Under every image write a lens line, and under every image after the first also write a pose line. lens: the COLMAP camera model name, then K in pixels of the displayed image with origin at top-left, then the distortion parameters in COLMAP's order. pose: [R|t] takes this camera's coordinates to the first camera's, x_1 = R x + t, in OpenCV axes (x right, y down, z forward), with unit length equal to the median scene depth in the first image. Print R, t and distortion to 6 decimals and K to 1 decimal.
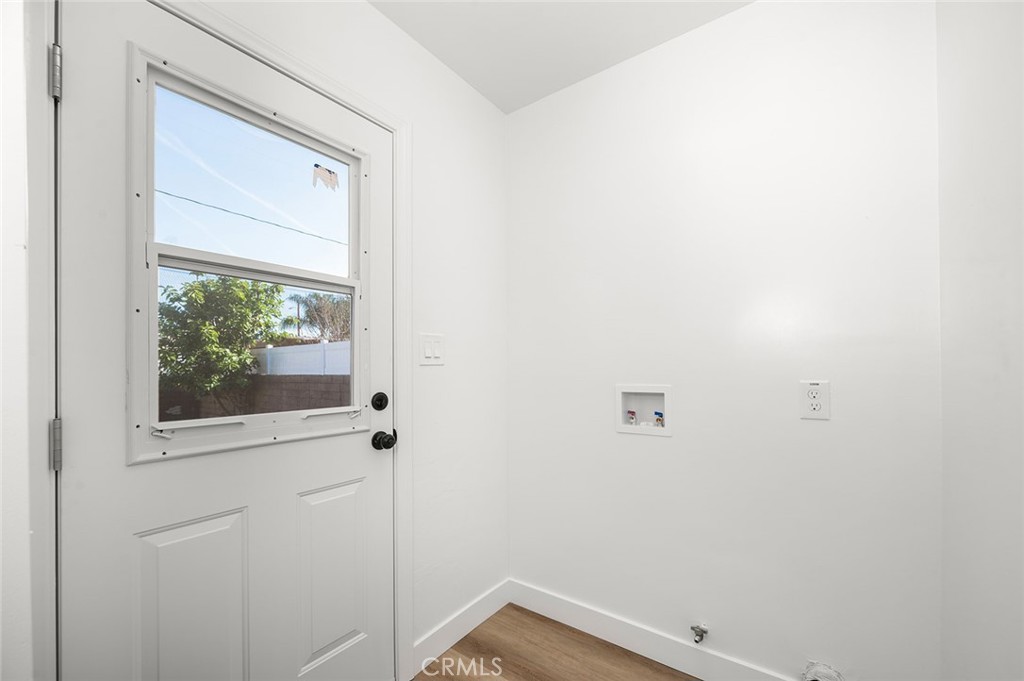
lens RADIAL K [[416.7, 0, 511.9], [0, 416.7, 365.2], [0, 0, 1]] dist [-0.000368, -0.000006]
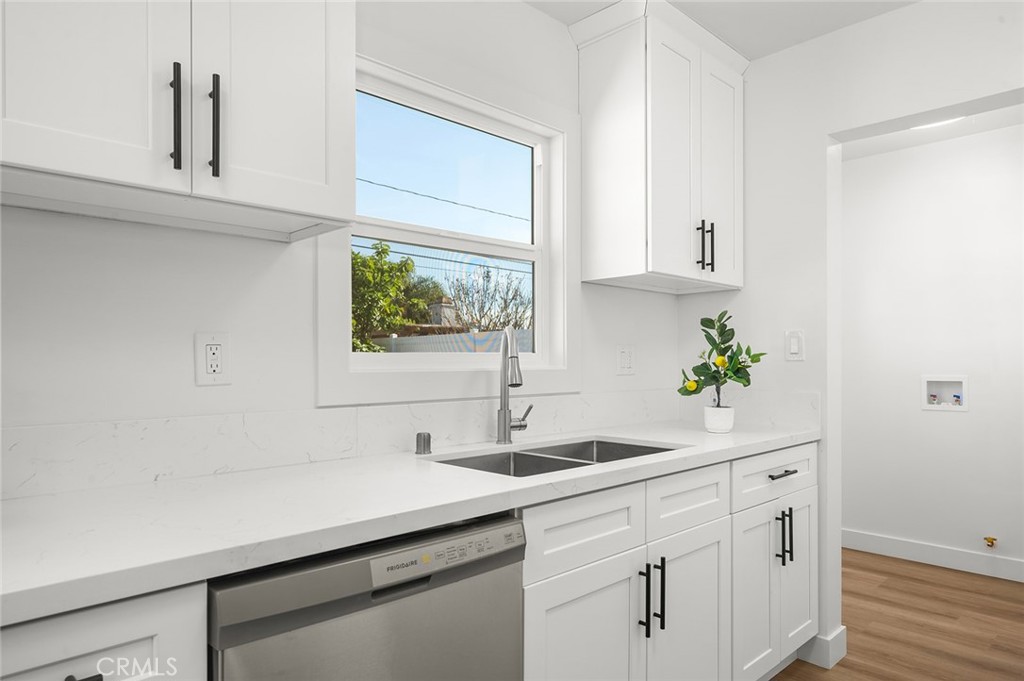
lens RADIAL K [[637.4, 0, 512.2], [0, 637.4, 358.7], [0, 0, 1]] dist [0.000688, 0.000671]
pose [[0.985887, 0.003868, -0.167369, -0.746771], [-0.003696, 0.999992, 0.001339, -0.008212], [0.167372, -0.000701, 0.985893, -1.338121]]
